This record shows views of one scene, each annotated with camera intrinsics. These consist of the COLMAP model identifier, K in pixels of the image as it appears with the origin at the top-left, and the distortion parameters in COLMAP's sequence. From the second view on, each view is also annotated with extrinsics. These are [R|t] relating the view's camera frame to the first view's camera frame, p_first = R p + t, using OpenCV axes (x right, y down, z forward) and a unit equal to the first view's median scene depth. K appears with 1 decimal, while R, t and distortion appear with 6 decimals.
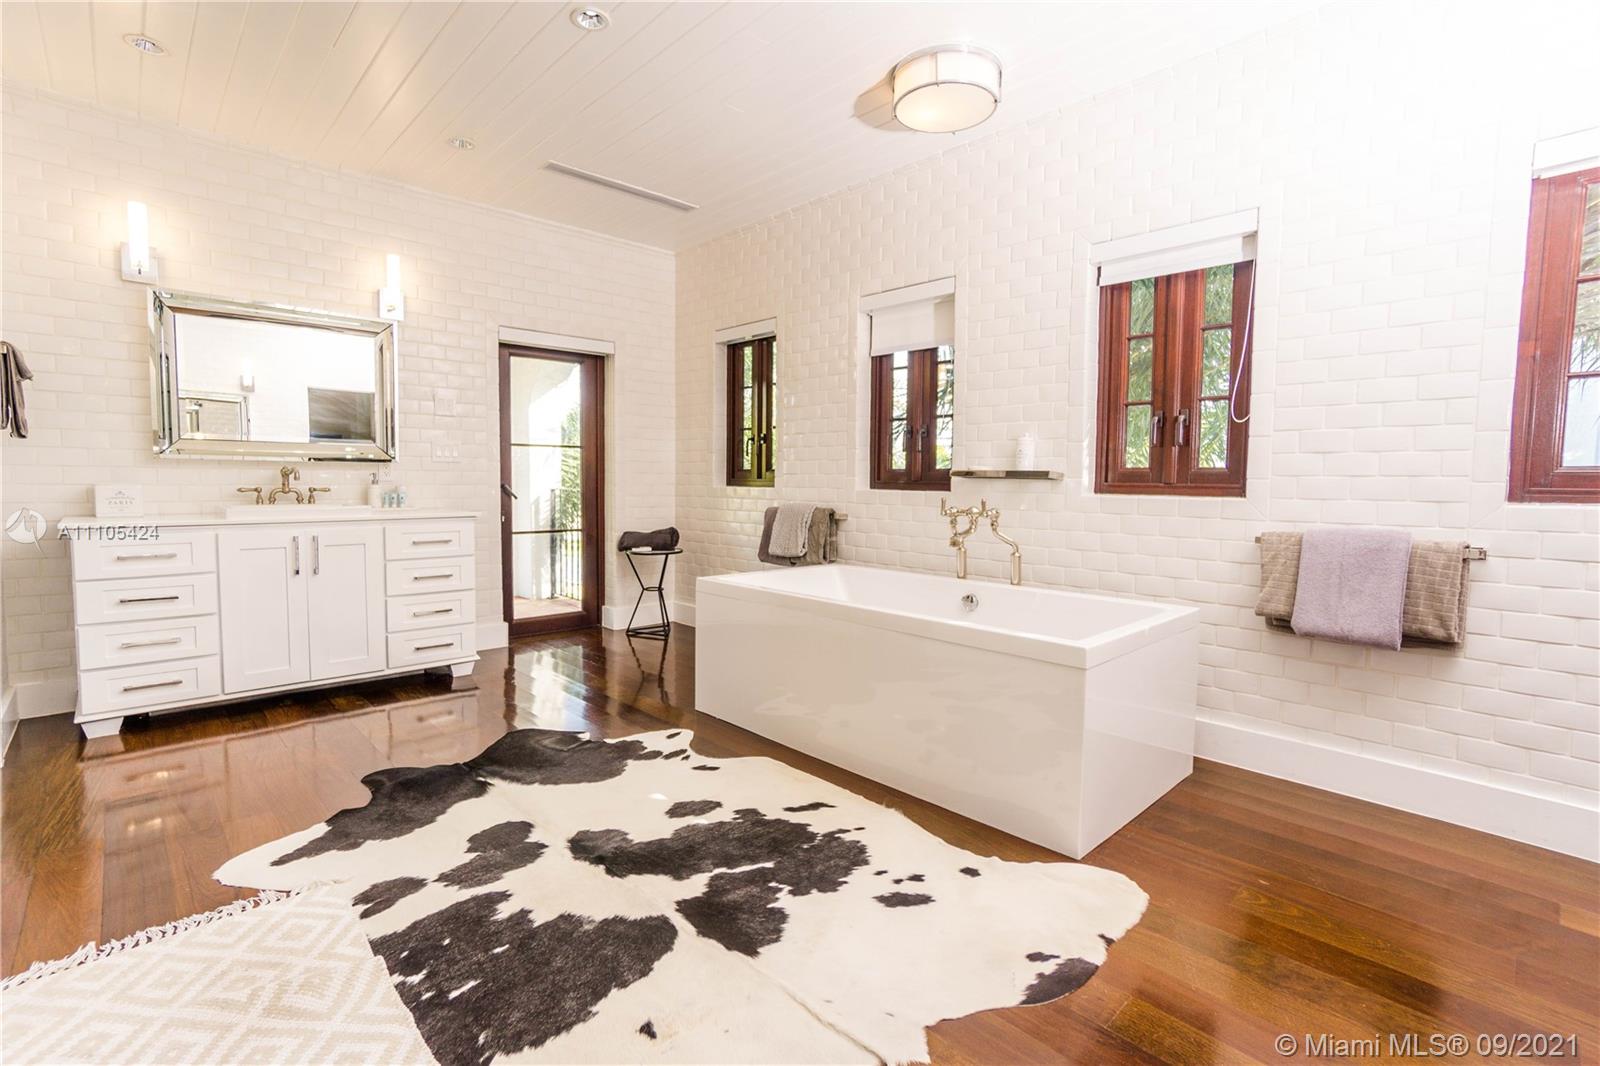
lens RADIAL K [[714.4, 0, 799.9], [0, 714.4, 526.1], [0, 0, 1]] dist [-0.014213, 0.000450]
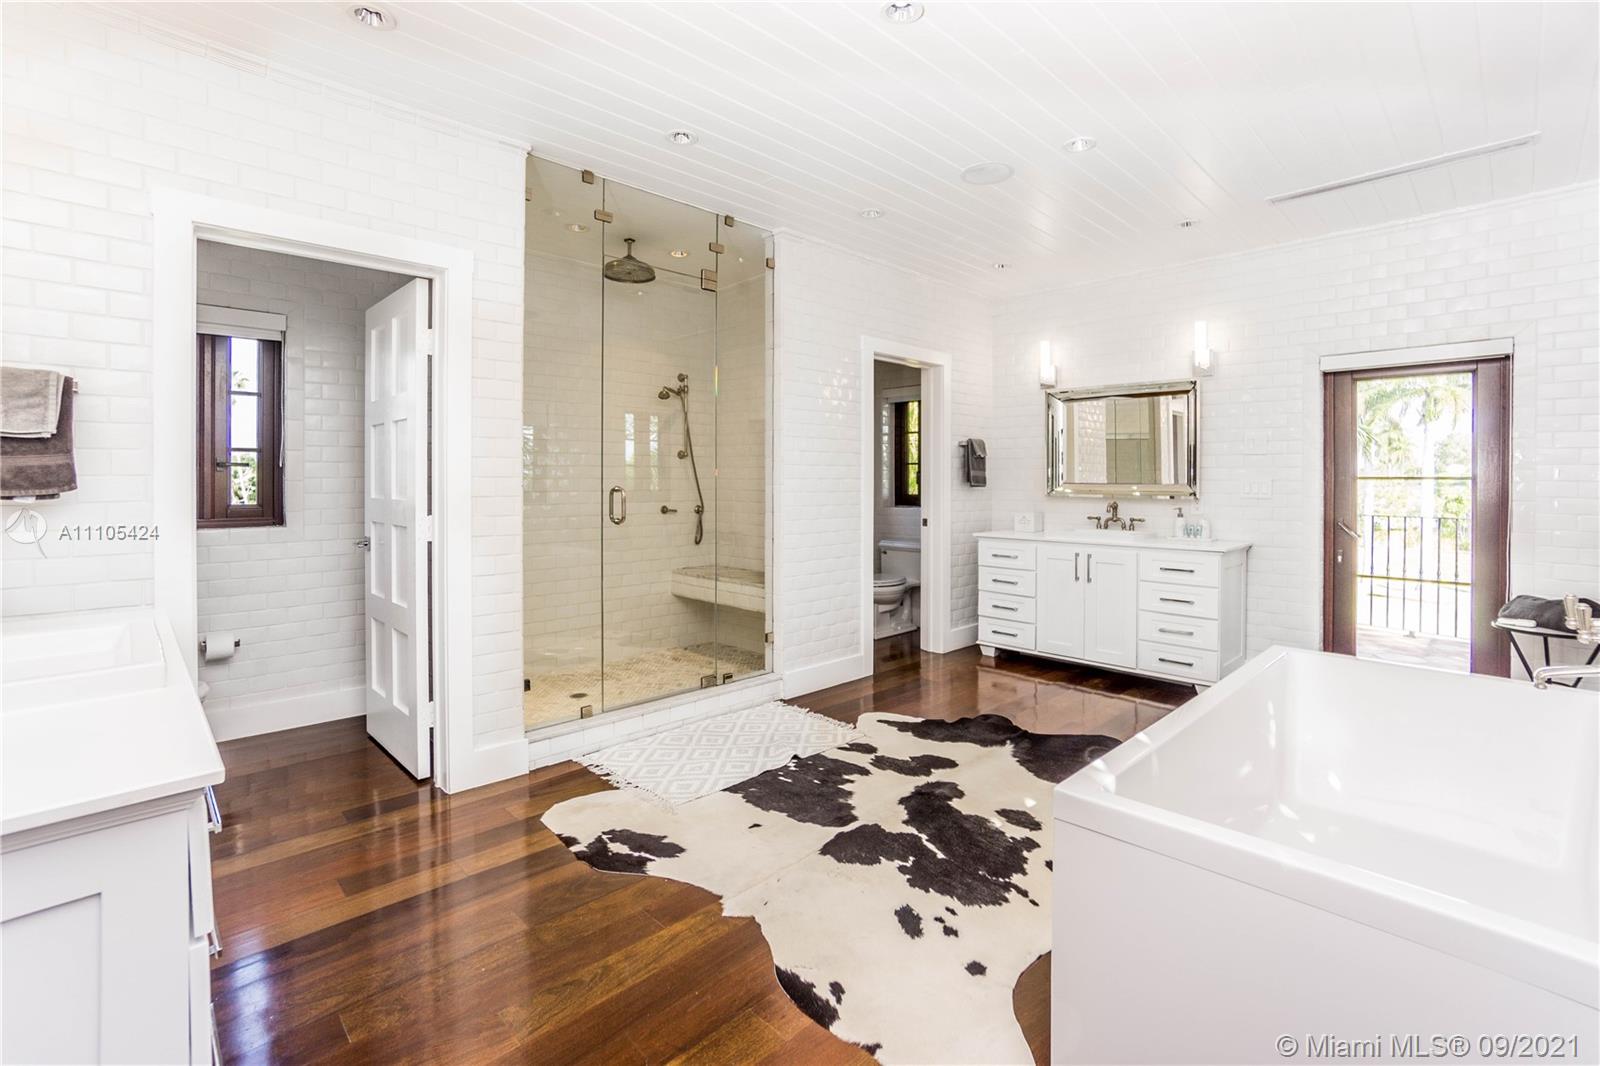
lens RADIAL K [[676.5, 0, 805.7], [0, 676.5, 492.0], [0, 0, 1]] dist [-0.000853, 0.000113]
pose [[0.067346, 0.001789, -0.997728, 1.033114], [-0.069265, 0.997594, -0.002887, -0.113959], [0.995322, 0.069303, 0.067308, 0.623738]]
